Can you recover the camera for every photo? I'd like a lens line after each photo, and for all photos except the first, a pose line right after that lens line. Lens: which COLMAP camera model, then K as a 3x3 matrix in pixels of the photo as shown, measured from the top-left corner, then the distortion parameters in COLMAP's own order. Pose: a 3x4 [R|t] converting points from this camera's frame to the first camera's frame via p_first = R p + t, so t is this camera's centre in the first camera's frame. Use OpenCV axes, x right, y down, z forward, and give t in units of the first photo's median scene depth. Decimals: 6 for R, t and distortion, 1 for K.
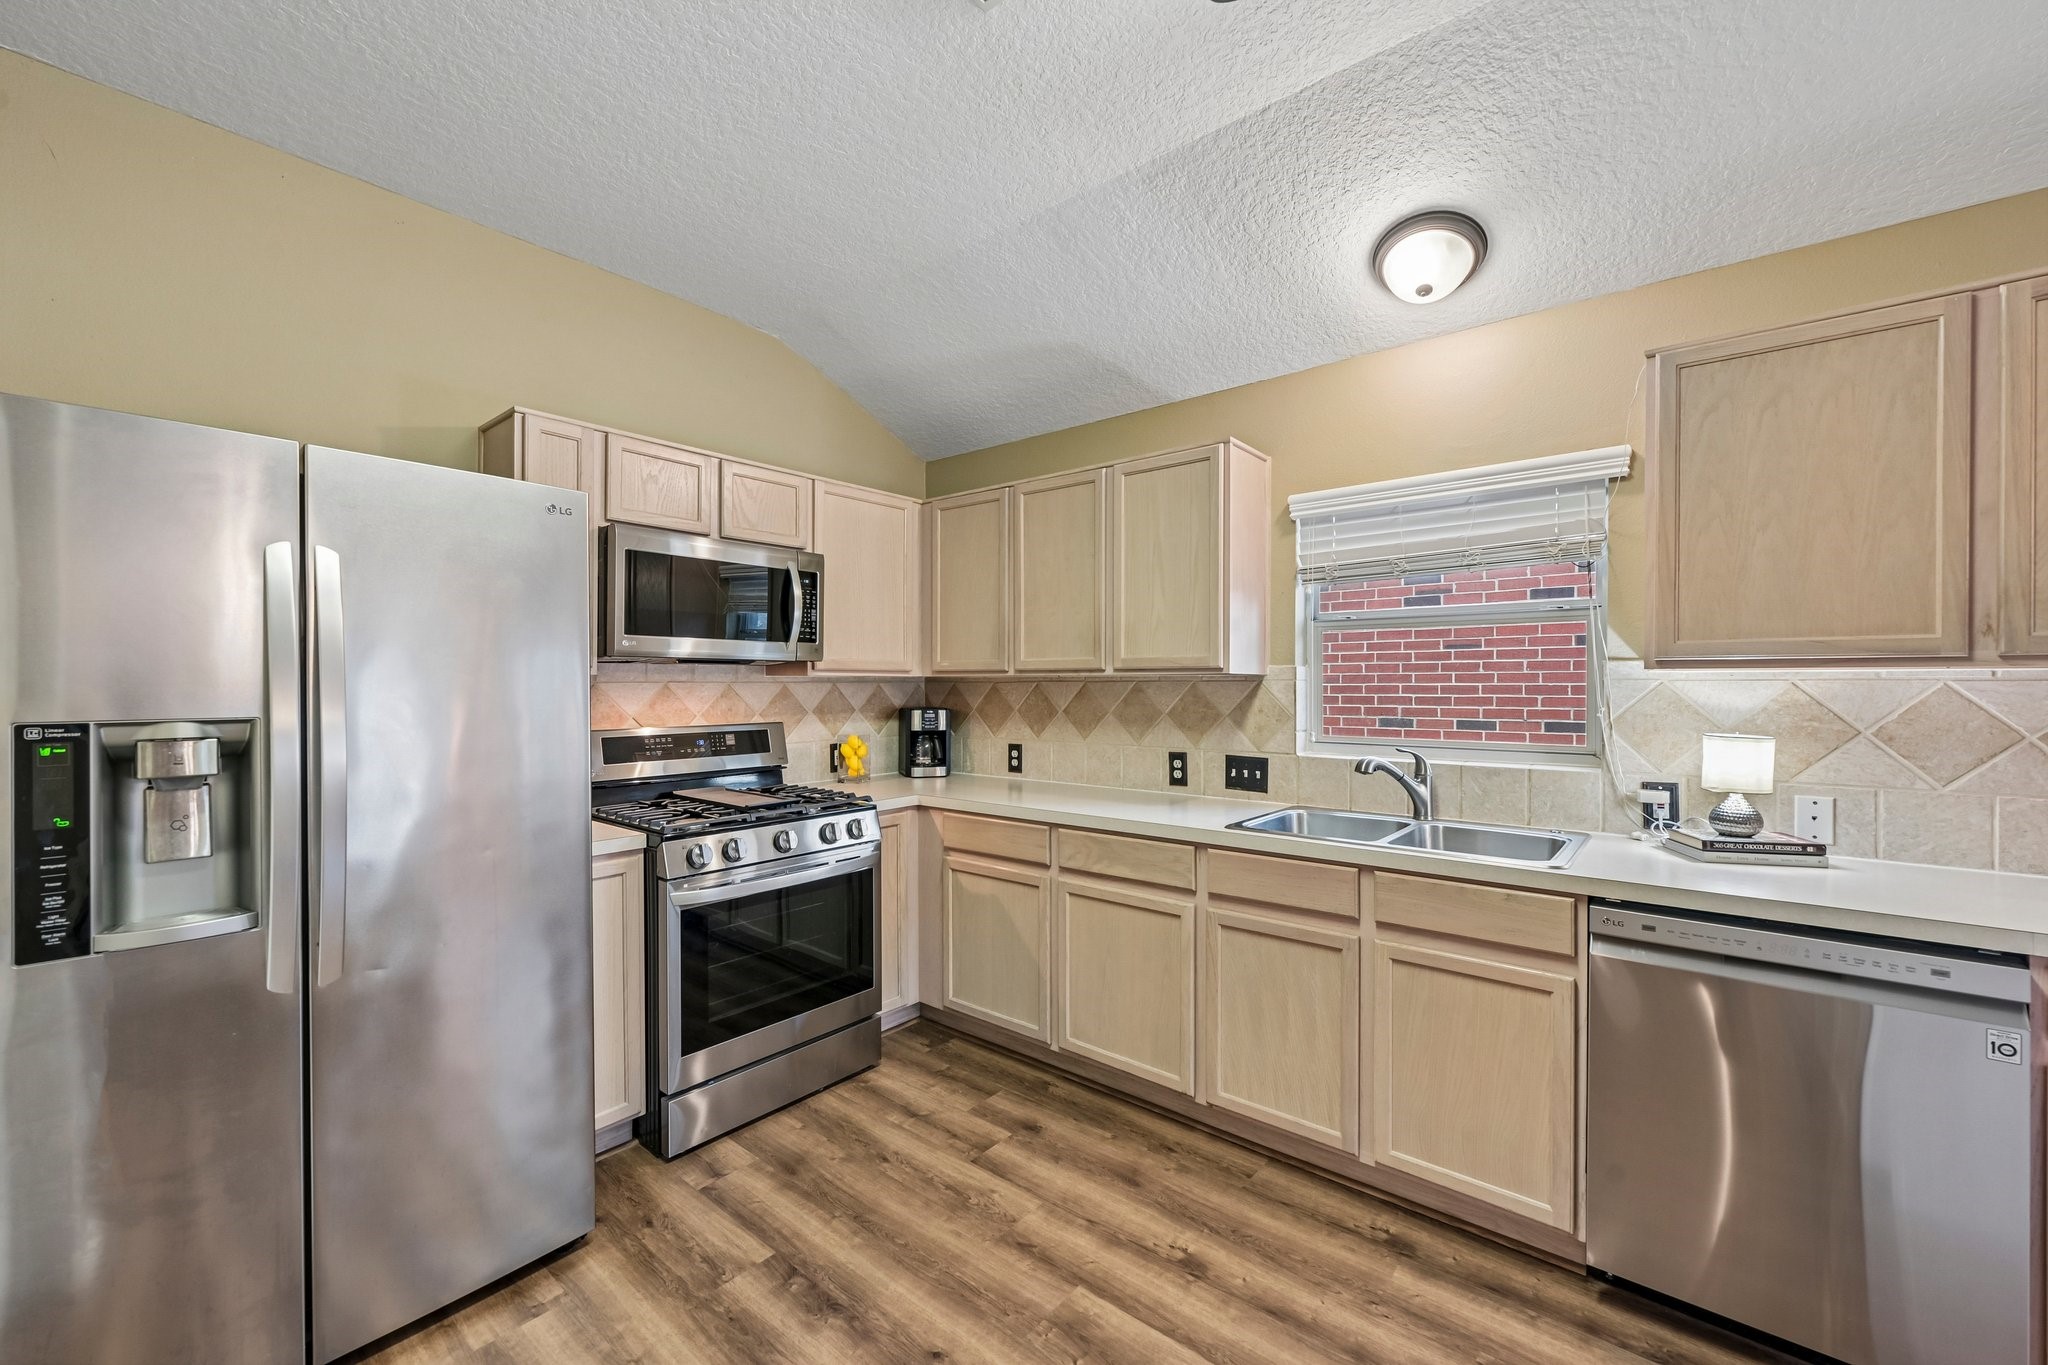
lens RADIAL K [[813.2, 0, 1022.6], [0, 813.2, 686.4], [0, 0, 1]] dist [-0.001299, -0.000007]
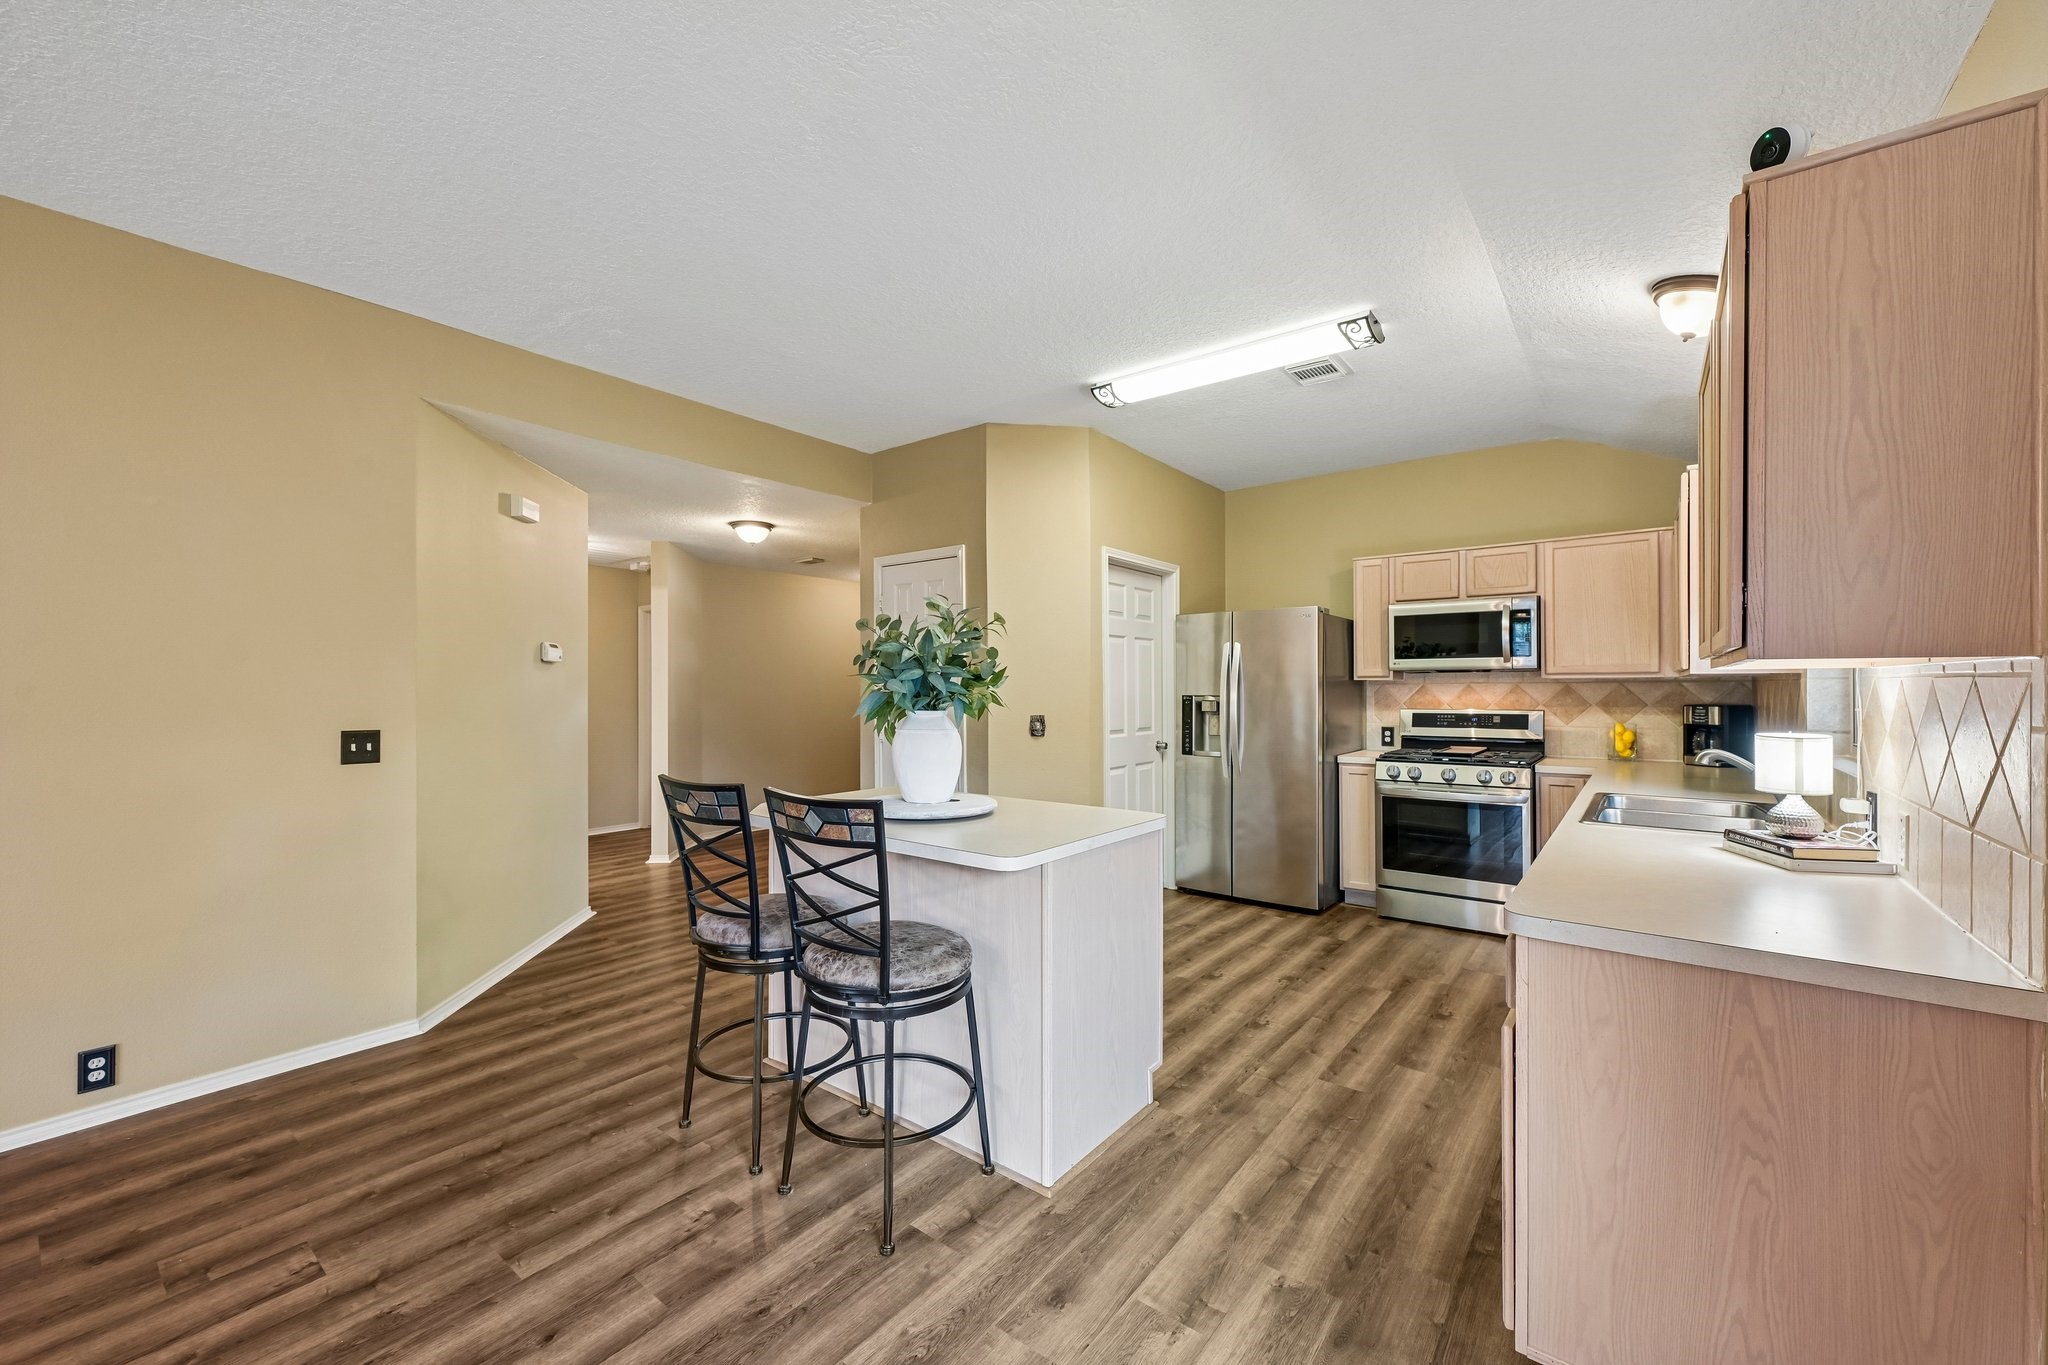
lens RADIAL K [[809.9, 0, 1023.8], [0, 809.9, 687.0], [0, 0, 1]] dist [-0.001198, 0.000036]
pose [[0.034449, 0.000967, -0.999406, 1.384457], [0.000704, 0.999999, 0.000992, 0.000497], [0.999406, -0.000737, 0.034448, 0.031817]]
